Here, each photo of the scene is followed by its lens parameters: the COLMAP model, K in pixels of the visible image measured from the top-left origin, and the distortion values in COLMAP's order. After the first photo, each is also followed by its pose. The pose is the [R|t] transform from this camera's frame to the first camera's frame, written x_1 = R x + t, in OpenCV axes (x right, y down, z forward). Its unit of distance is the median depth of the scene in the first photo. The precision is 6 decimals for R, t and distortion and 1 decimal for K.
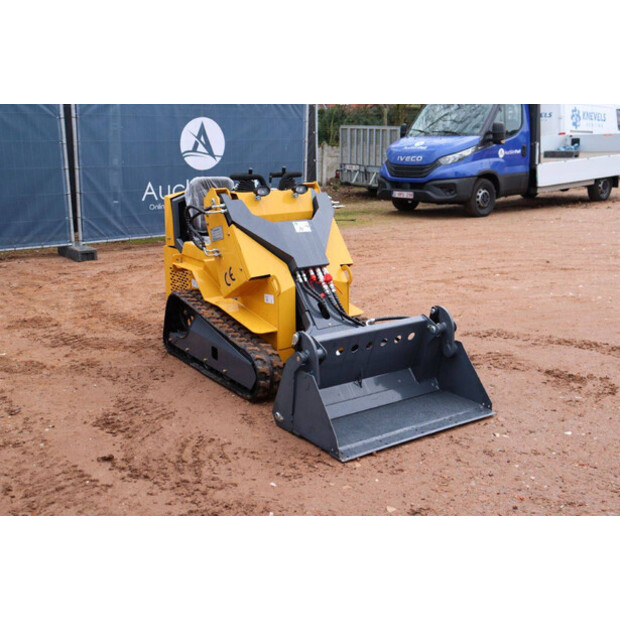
lens RADIAL K [[741.4, 0, 310.0], [0, 741.4, 310.0], [0, 0, 1]] dist [-0.071636, 0.336155]
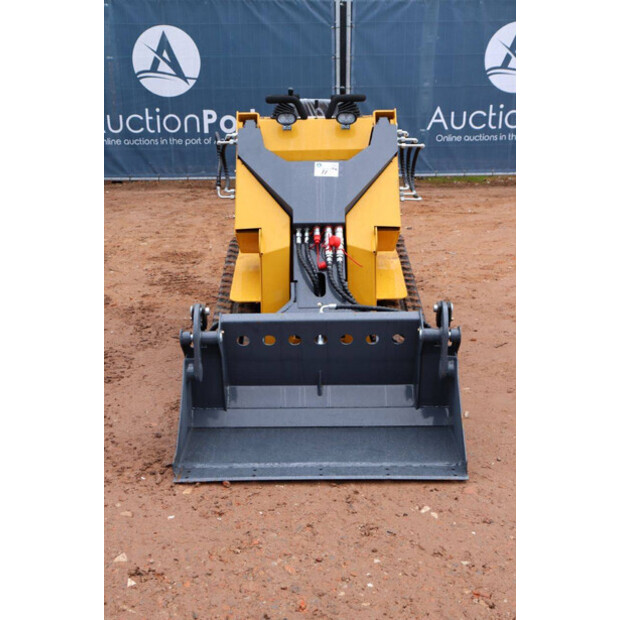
lens RADIAL K [[877.1, 0, 310.0], [0, 877.1, 310.0], [0, 0, 1]] dist [0.003059, 0.436503]
pose [[0.822251, 0.158415, -0.546633, 0.479878], [-0.128760, 0.987357, 0.092456, -0.052436], [0.554368, -0.005637, 0.832252, 0.258979]]
